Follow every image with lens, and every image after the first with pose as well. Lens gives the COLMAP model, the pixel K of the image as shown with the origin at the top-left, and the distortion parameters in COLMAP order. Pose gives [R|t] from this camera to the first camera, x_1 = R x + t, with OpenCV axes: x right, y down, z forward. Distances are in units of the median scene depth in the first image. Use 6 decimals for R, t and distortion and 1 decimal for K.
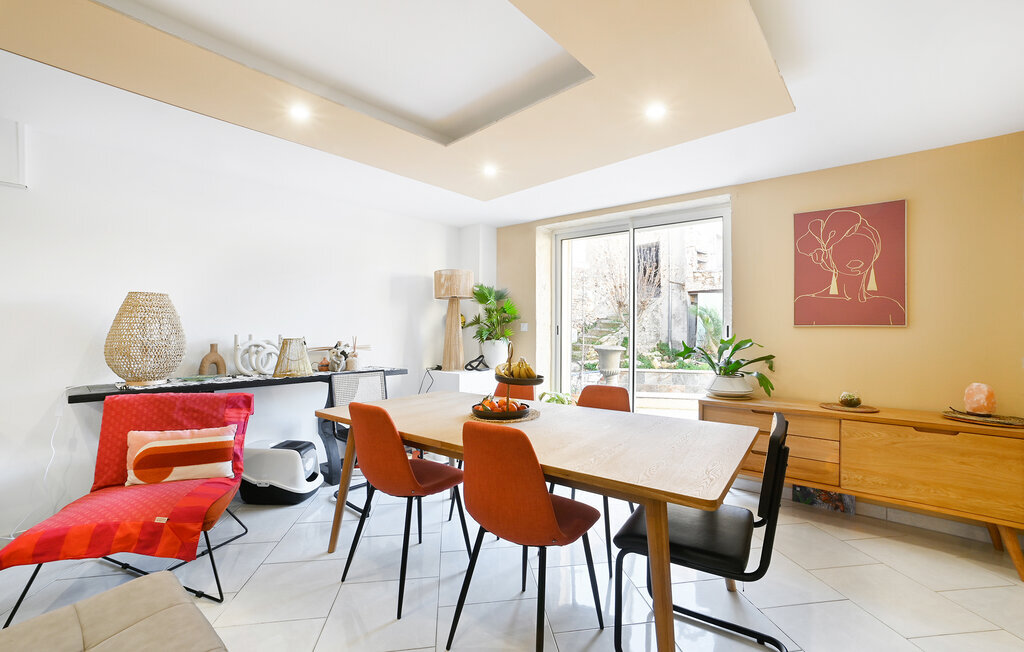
lens RADIAL K [[415.4, 0, 514.9], [0, 415.4, 330.5], [0, 0, 1]] dist [-0.053306, 0.023299]
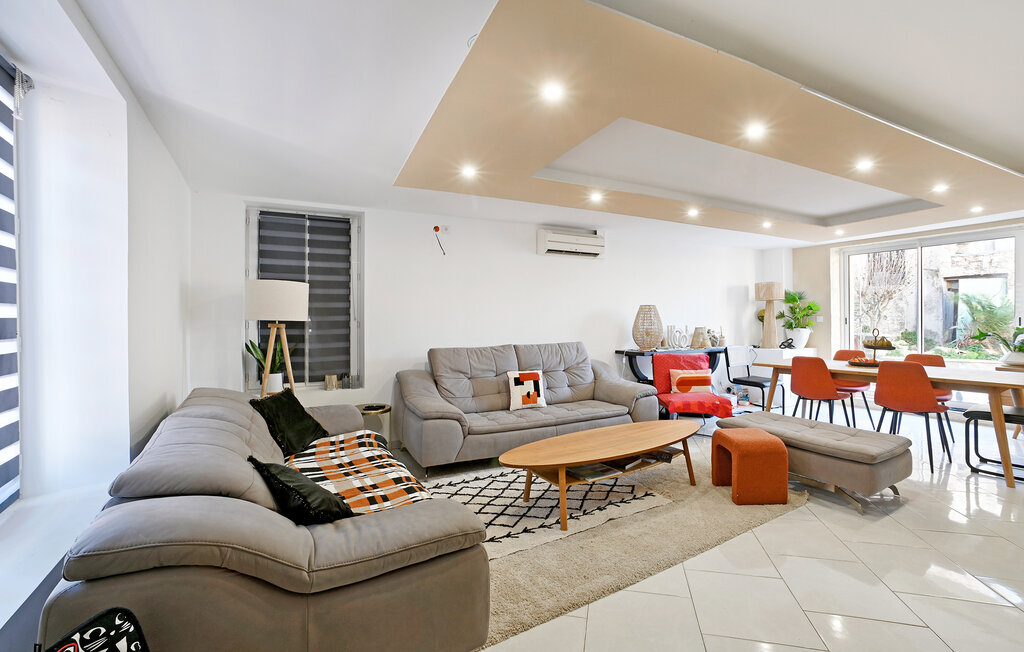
lens RADIAL K [[426.8, 0, 517.0], [0, 426.8, 317.0], [0, 0, 1]] dist [-0.059208, 0.025565]
pose [[0.929538, -0.011155, -0.368558, -0.781124], [0.008685, 0.999927, -0.008359, -0.023057], [0.368625, 0.004569, 0.929567, -1.321622]]
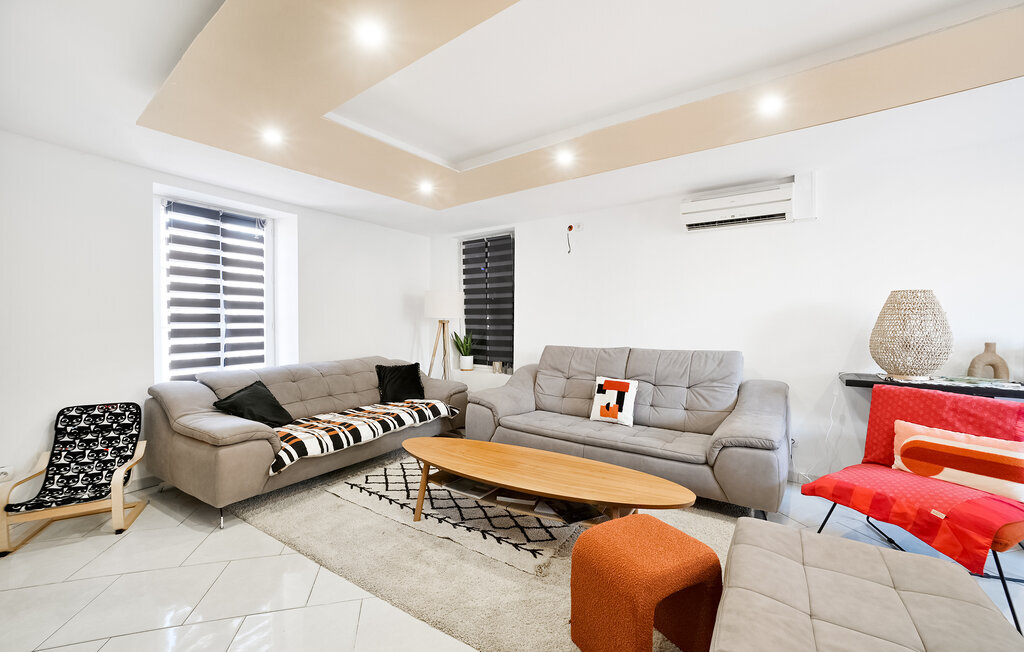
lens RADIAL K [[409.0, 0, 515.1], [0, 409.0, 330.5], [0, 0, 1]] dist [-0.049430, 0.022596]
pose [[0.103684, 0.014638, -0.994503, 0.000262], [-0.006332, 0.999881, 0.014057, 0.001044], [0.994590, 0.004840, 0.103765, -0.120275]]
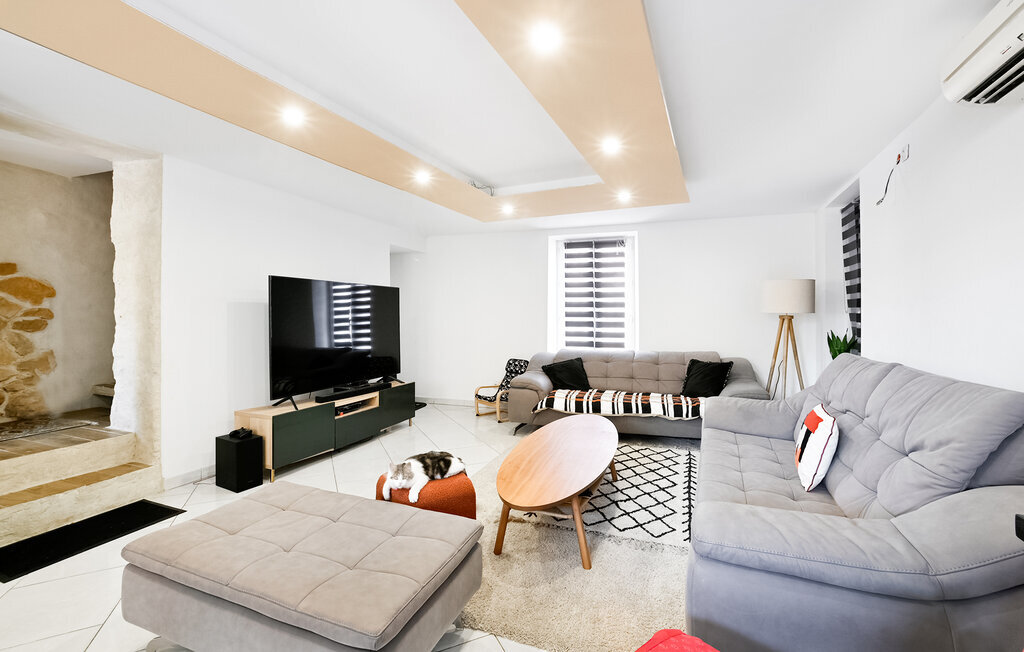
lens RADIAL K [[435.2, 0, 532.5], [0, 435.2, 310.0], [0, 0, 1]] dist [-0.000273, 0.027840]
pose [[-0.939634, -0.015137, -0.341846, -0.496603], [-0.010932, 0.999839, -0.014223, -0.003374], [0.342007, -0.009627, -0.939648, 1.082691]]
